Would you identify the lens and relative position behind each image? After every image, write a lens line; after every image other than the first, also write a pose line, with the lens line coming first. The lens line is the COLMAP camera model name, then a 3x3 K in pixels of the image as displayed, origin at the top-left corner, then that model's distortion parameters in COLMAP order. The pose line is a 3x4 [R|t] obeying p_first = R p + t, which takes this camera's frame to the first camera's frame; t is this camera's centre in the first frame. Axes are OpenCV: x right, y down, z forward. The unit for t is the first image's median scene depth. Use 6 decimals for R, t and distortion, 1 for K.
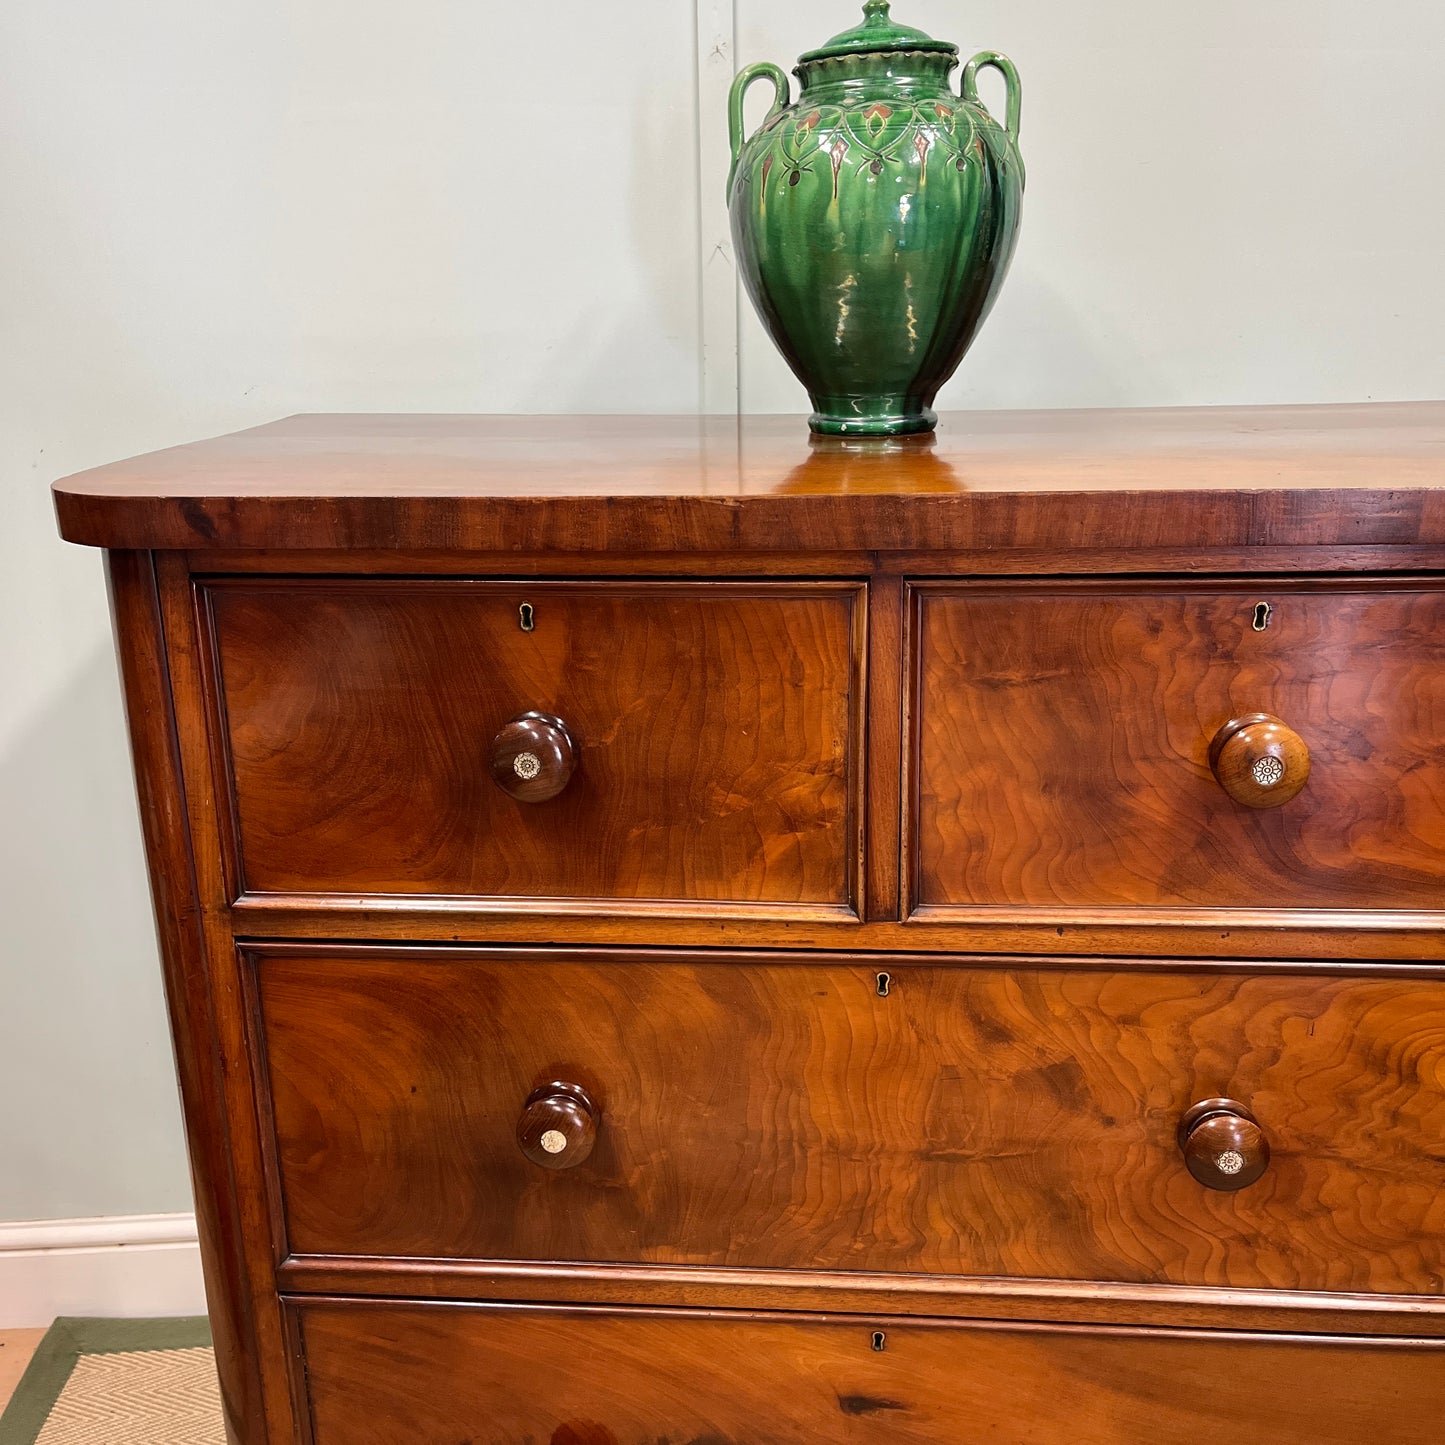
lens RADIAL K [[1433.1, 0, 712.1], [0, 1433.1, 722.9], [0, 0, 1]] dist [0.010065, 0.000000]
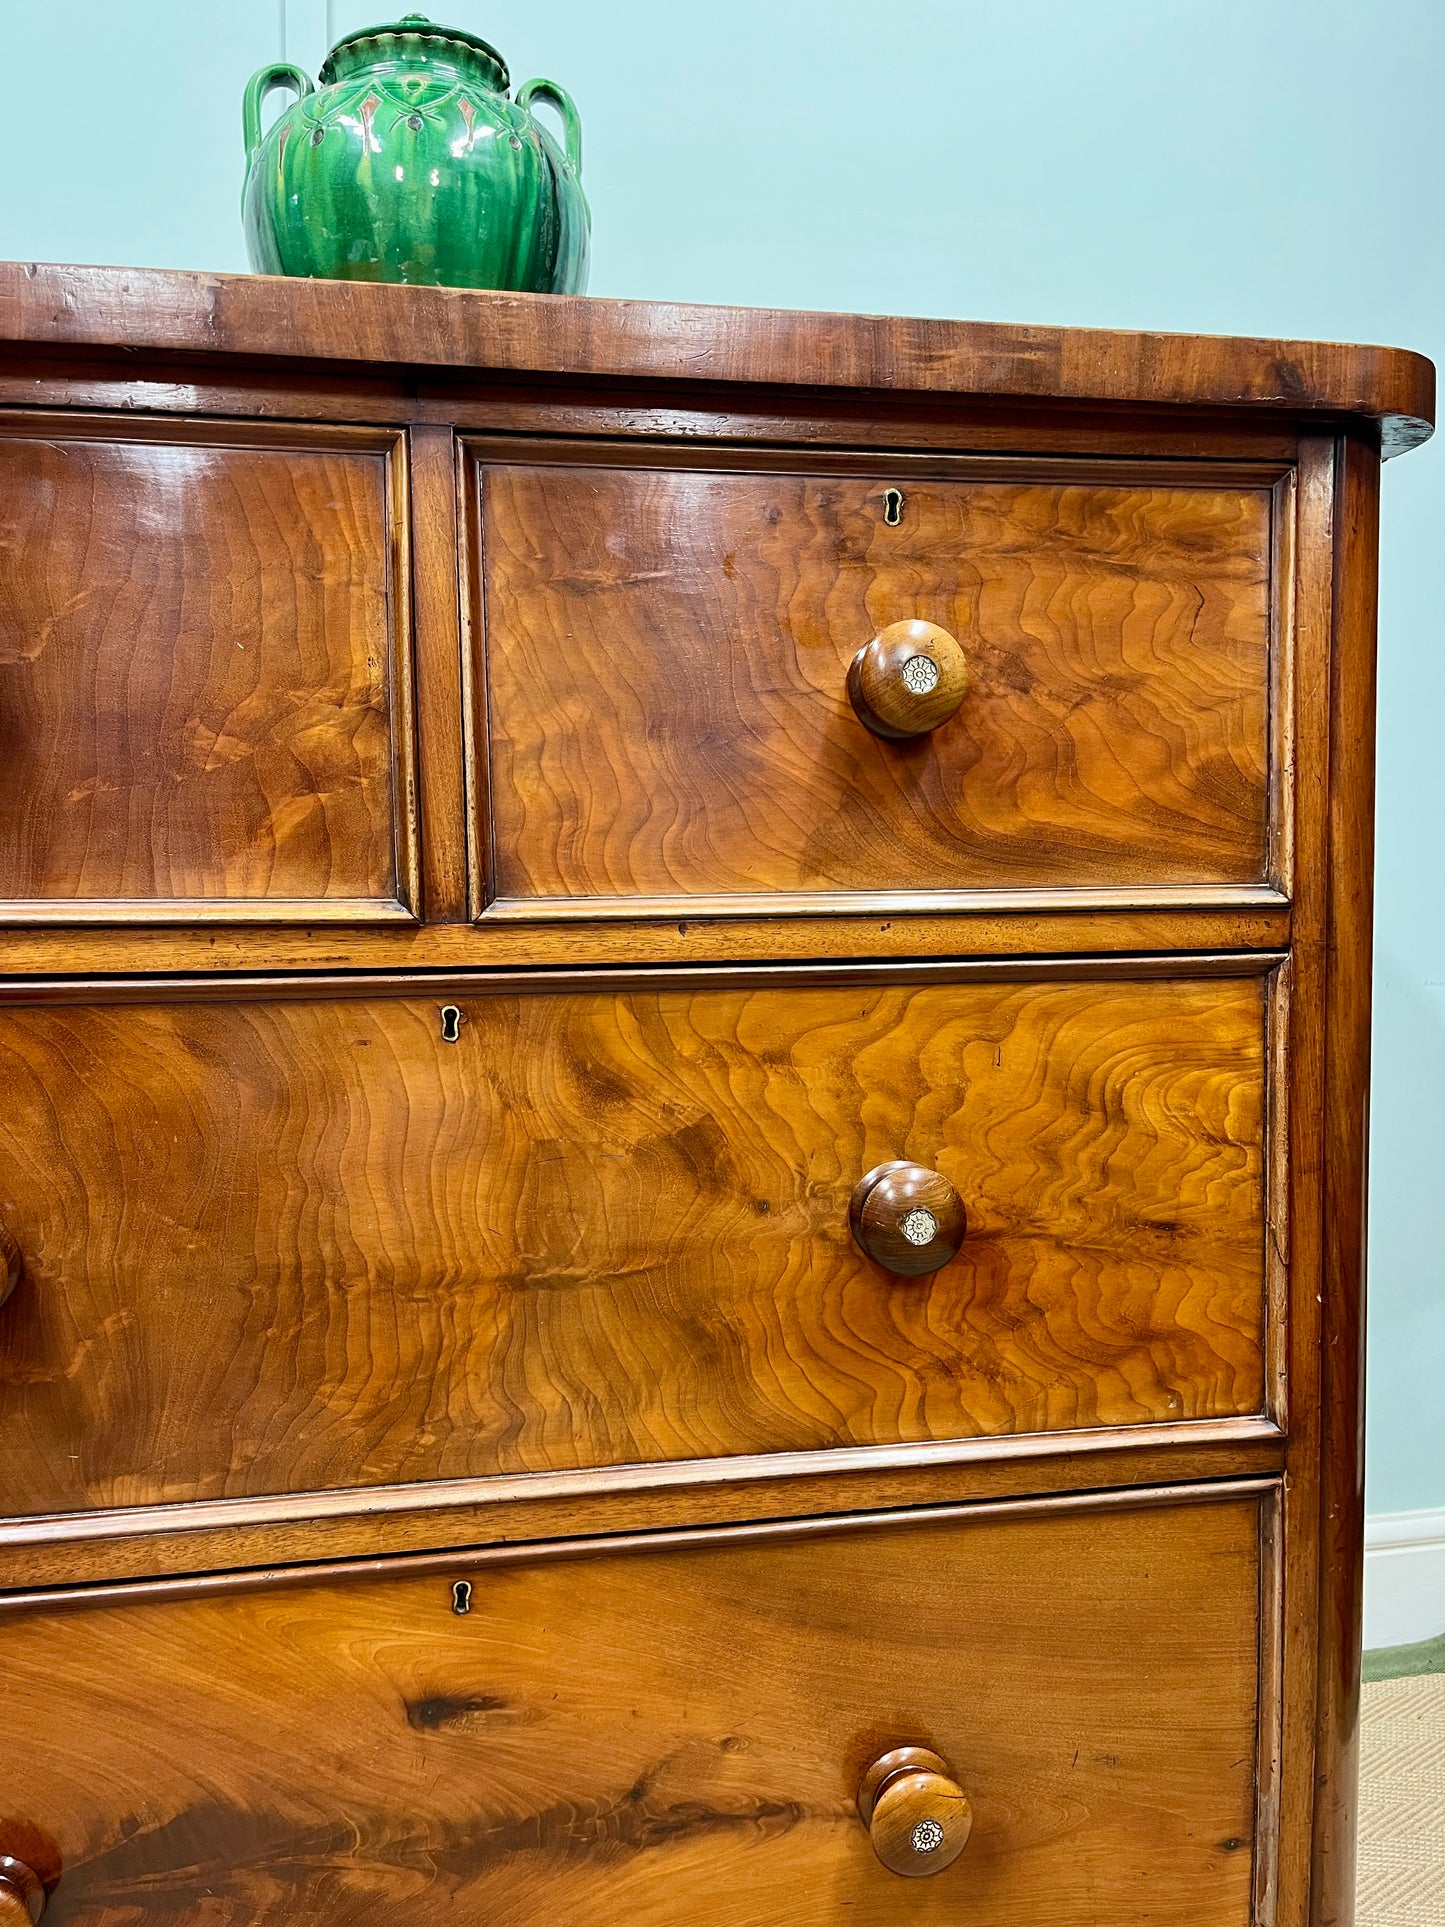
lens RADIAL K [[1485.8, 0, 716.0], [0, 1485.8, 979.1], [0, 0, 1]] dist [0.026501, -0.037883]
pose [[0.962637, -0.007967, 0.270676, 0.047127], [0.067975, 0.974672, -0.213060, 0.335275], [-0.262123, 0.223499, 0.938797, 0.263322]]
